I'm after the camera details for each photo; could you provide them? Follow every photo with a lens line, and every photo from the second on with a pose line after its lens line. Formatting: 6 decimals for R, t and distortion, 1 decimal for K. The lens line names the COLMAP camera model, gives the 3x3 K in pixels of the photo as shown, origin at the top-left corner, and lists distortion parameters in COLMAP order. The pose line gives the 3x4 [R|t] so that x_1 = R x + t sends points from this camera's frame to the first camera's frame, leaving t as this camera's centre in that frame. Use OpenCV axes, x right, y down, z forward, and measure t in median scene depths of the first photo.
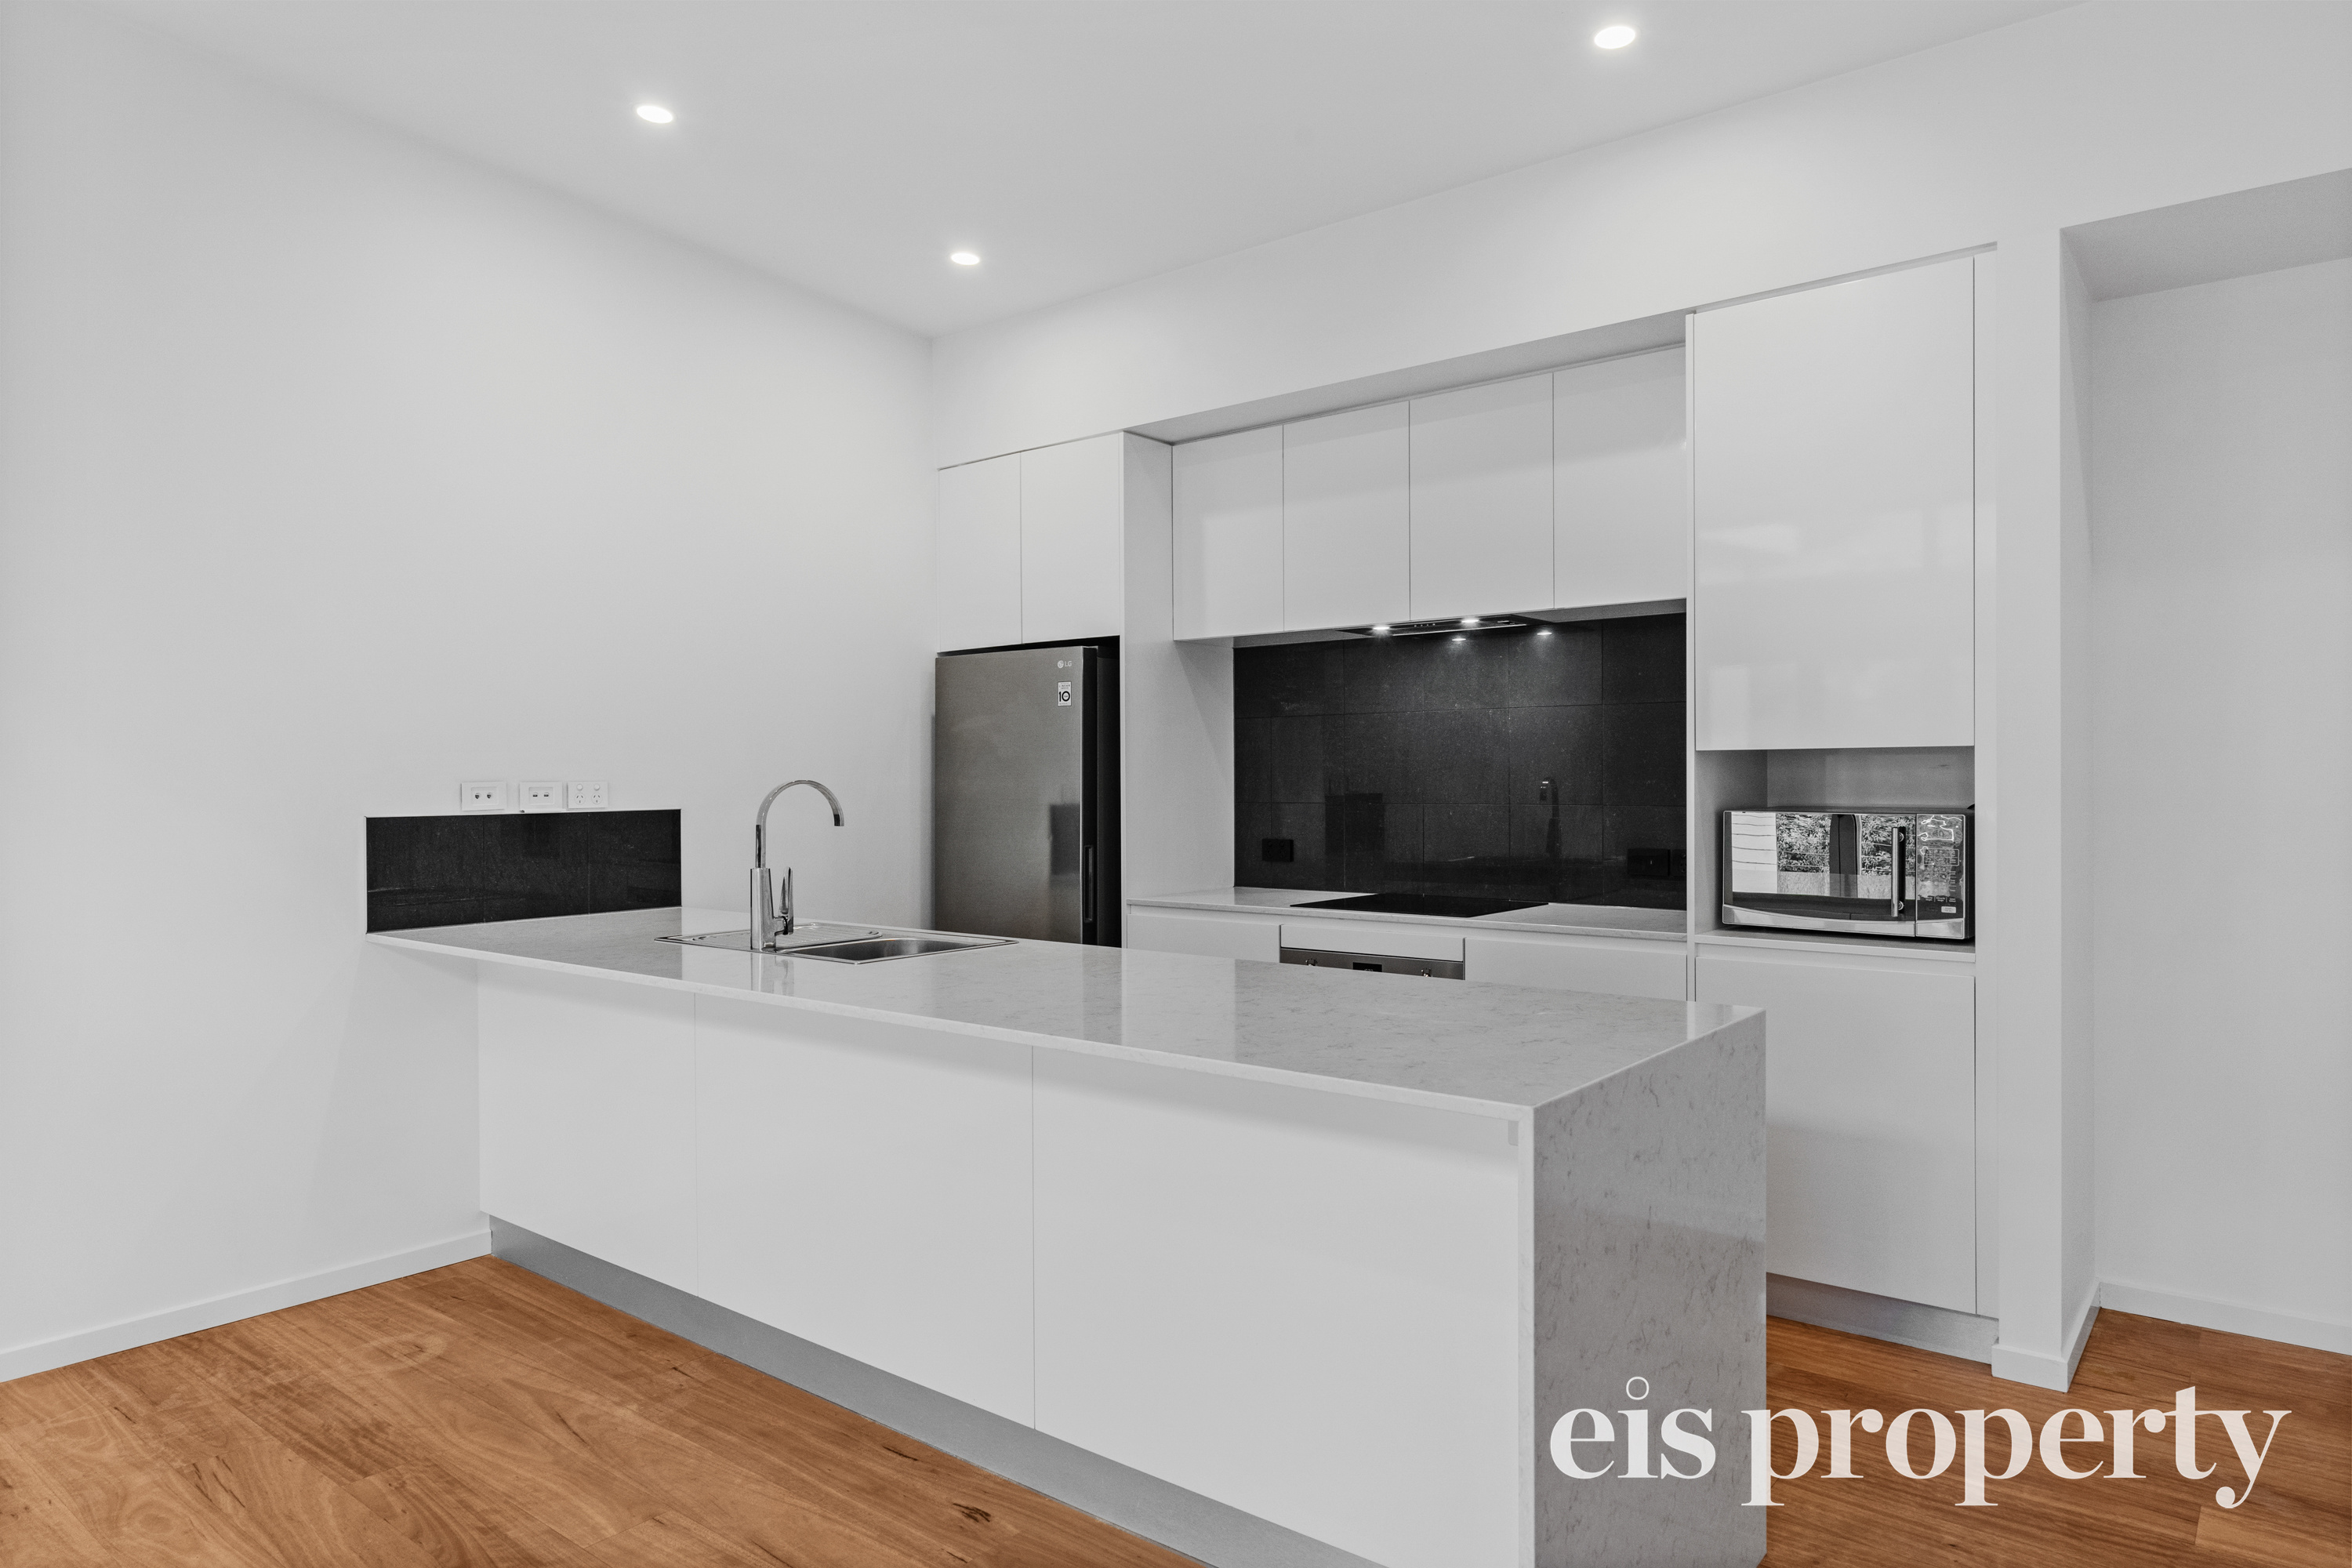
lens RADIAL K [[1419.1, 0, 1176.0], [0, 1419.1, 784.0], [0, 0, 1]] dist [-0.001465, 0.000963]
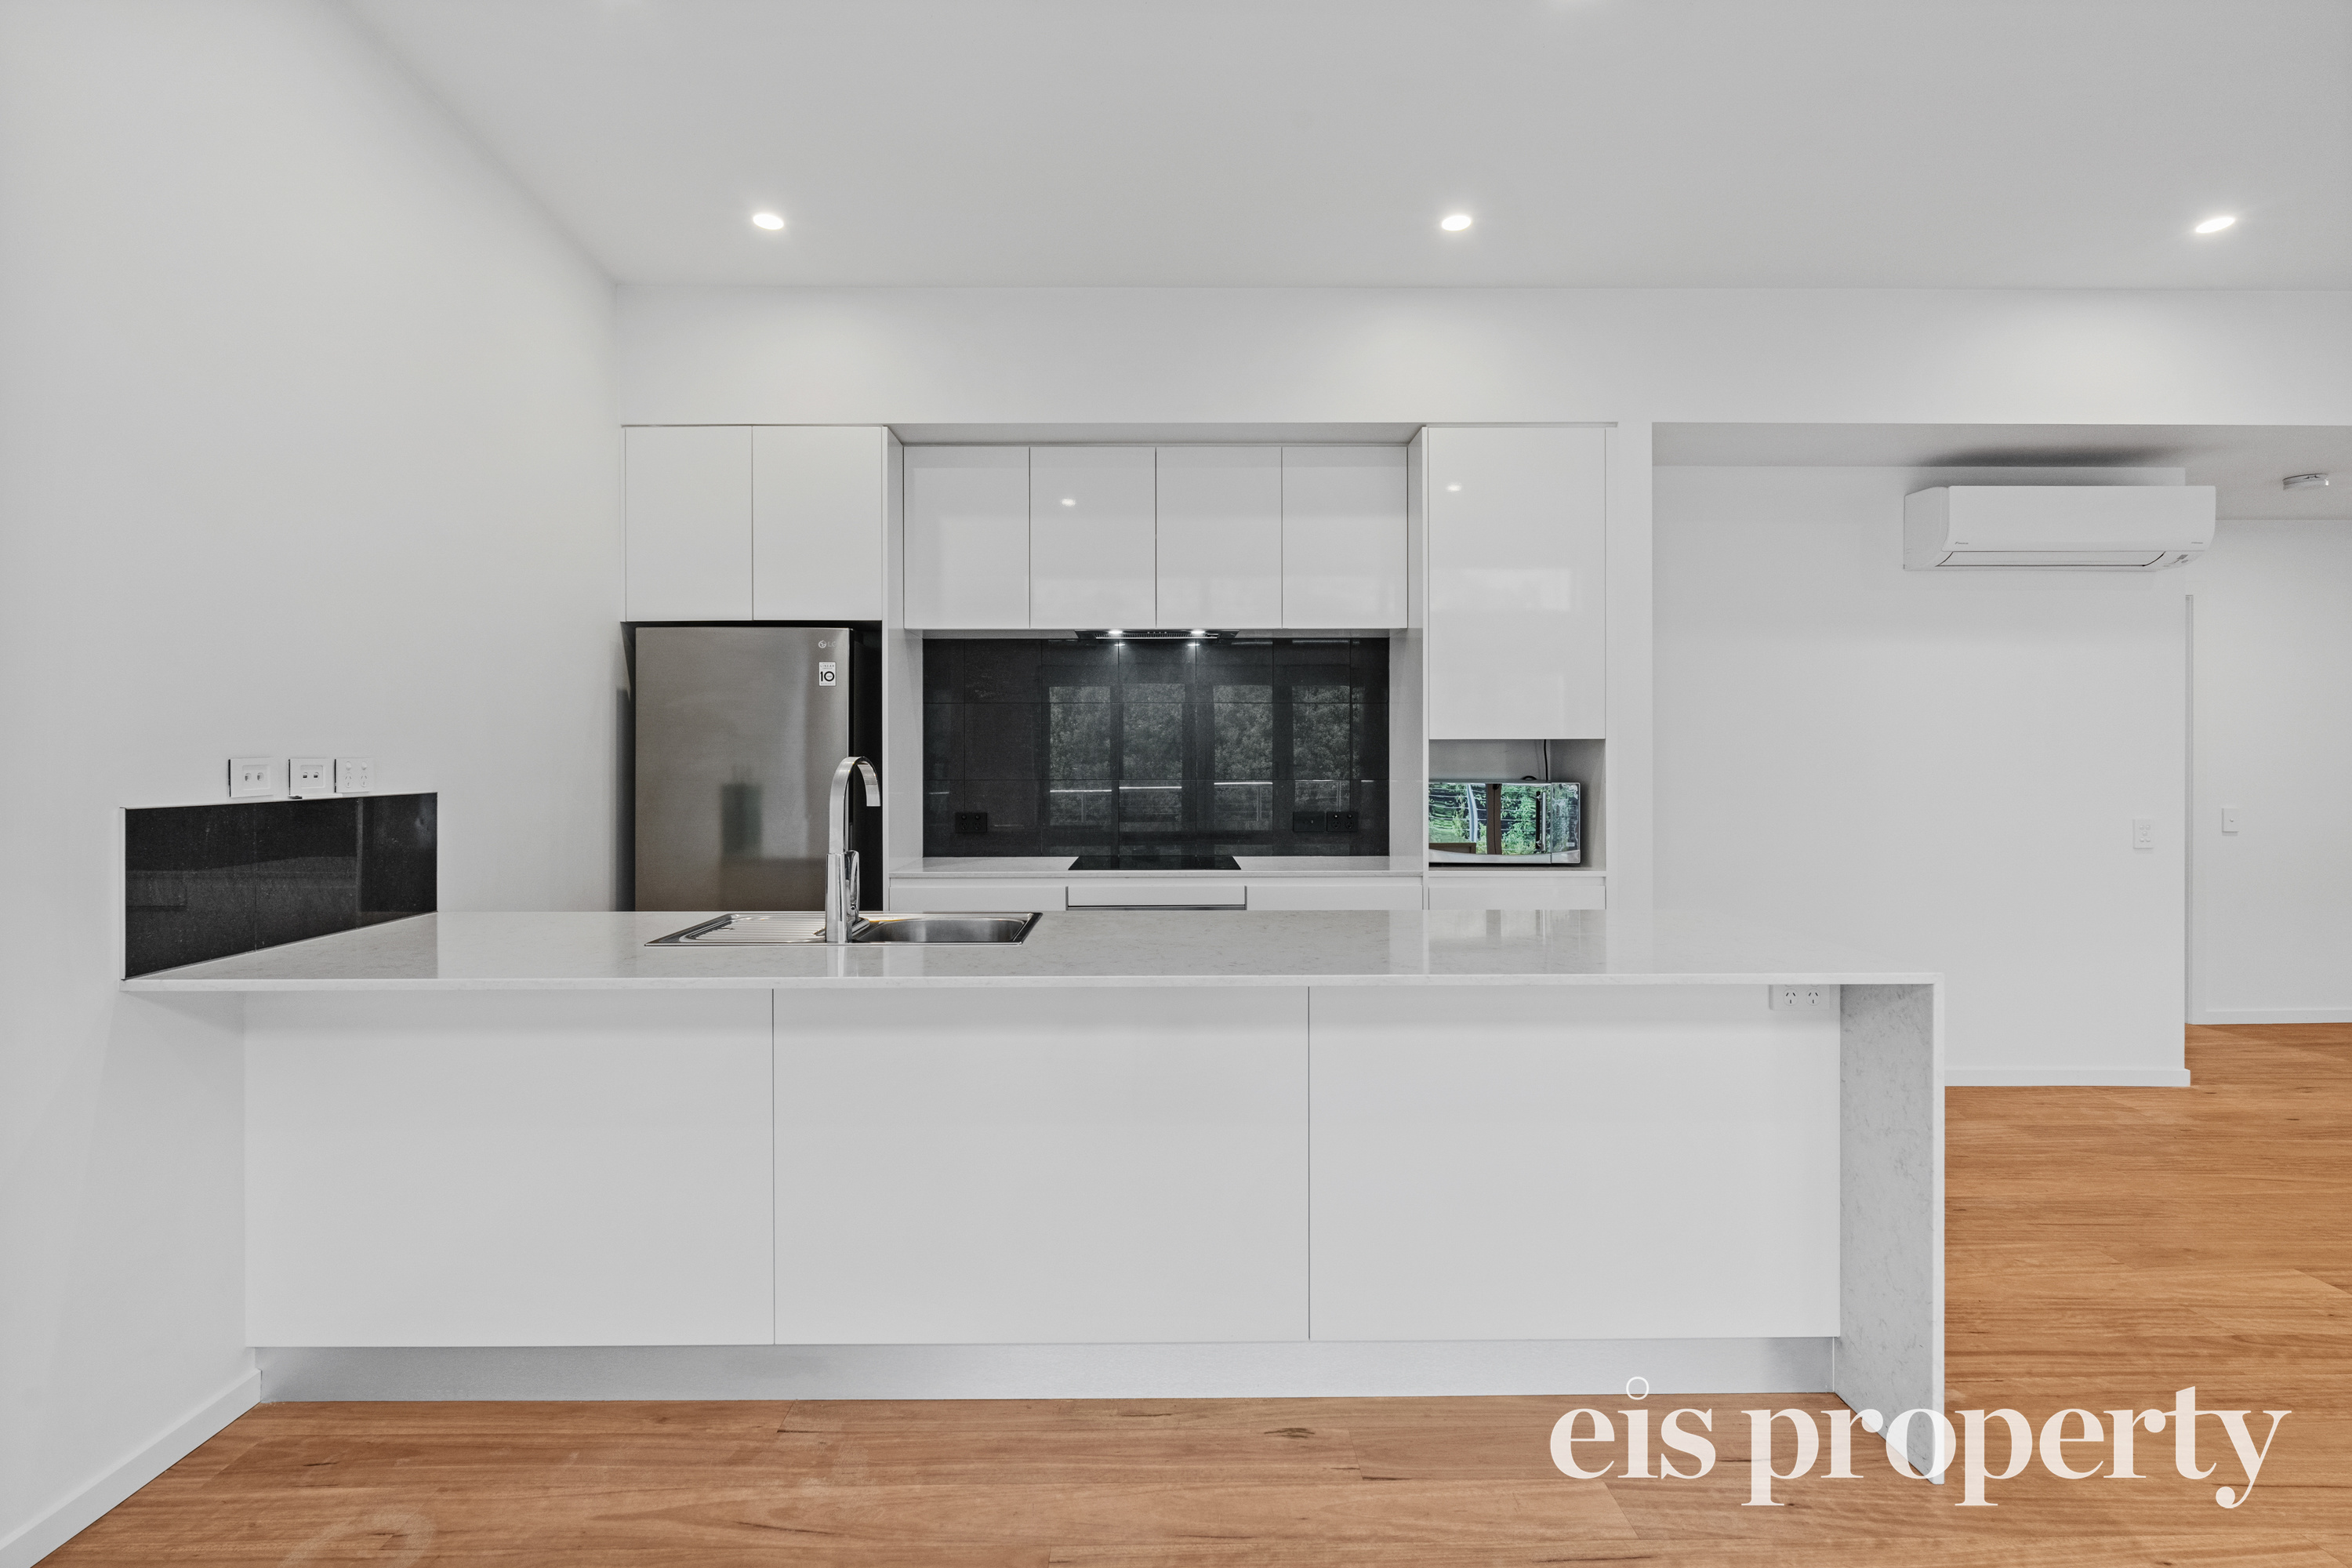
lens RADIAL K [[1185.4, 0, 1162.7], [0, 1185.4, 758.1], [0, 0, 1]] dist [-0.002310, 0.000516]
pose [[0.775264, 0.004314, 0.631623, -0.542619], [0.000182, 0.999975, -0.007052, 0.003299], [-0.631637, 0.005582, 0.775244, 0.245069]]
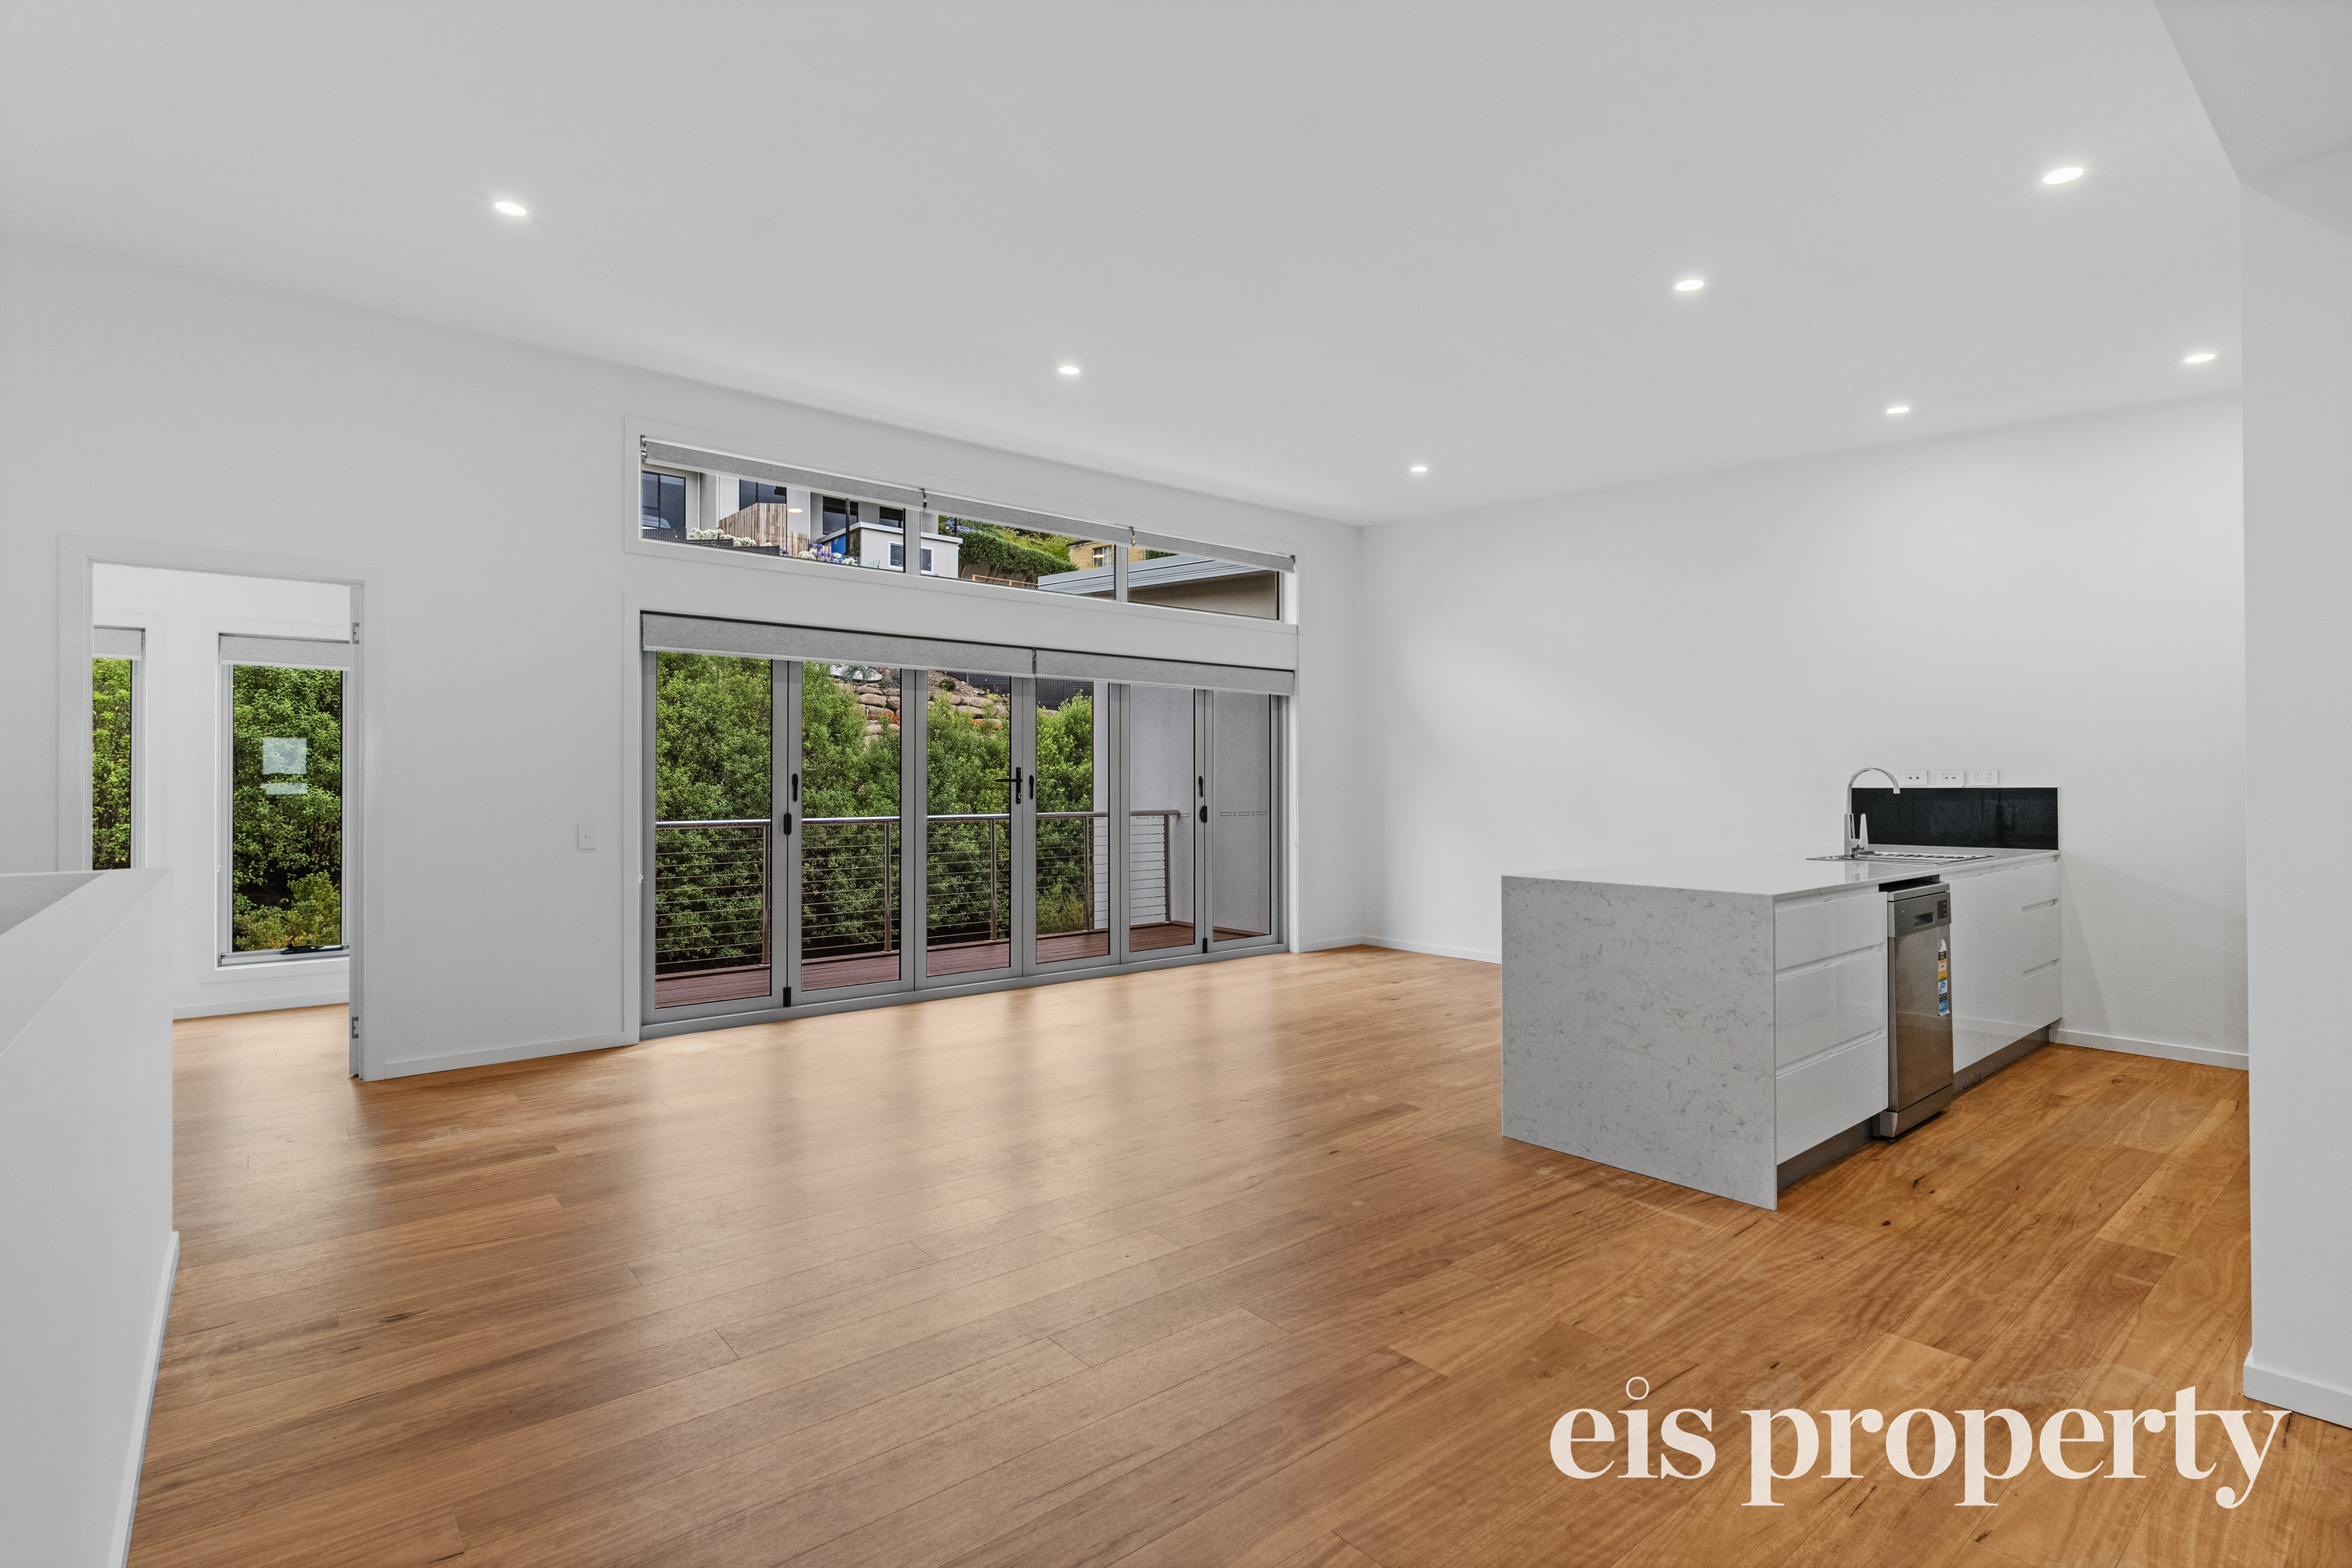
lens RADIAL K [[1130.1, 0, 1176.0], [0, 1130.1, 784.0], [0, 0, 1]] dist [-0.002303, -0.000488]
pose [[-0.198422, 0.005923, -0.980099, 1.222197], [-0.003862, 0.999969, 0.006825, 0.011667], [0.980109, 0.005140, -0.198393, 0.359777]]
